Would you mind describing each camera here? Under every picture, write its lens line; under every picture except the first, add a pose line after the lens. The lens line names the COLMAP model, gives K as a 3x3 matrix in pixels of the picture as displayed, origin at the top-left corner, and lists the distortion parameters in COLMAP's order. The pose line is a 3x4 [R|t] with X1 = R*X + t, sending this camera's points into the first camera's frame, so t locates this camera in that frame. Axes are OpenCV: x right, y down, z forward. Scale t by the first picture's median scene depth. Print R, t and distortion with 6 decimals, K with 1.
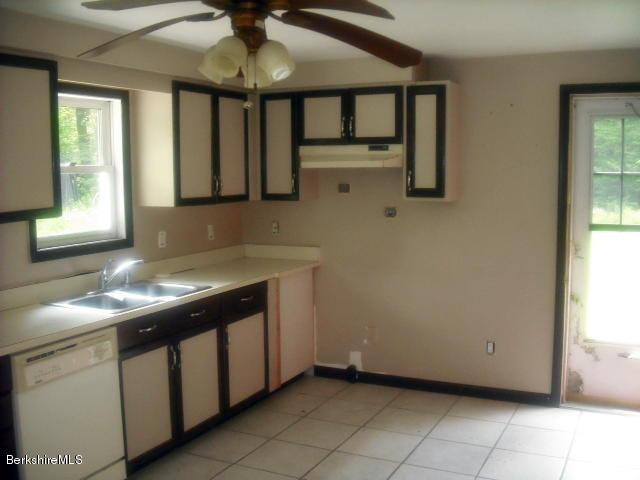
lens RADIAL K [[685.8, 0, 320.0], [0, 685.8, 240.0], [0, 0, 1]] dist [-0.230709, 0.009540]
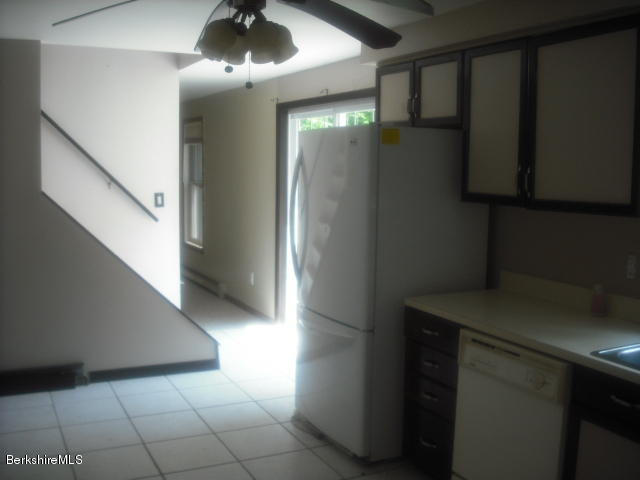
lens RADIAL K [[685.8, 0, 320.0], [0, 685.8, 240.0], [0, 0, 1]] dist [-0.230709, 0.009540]
pose [[-0.598055, 0.059373, -0.799253, 0.491672], [-0.122828, 0.978681, 0.164610, -0.106771], [0.791987, 0.196616, -0.578013, 1.240413]]
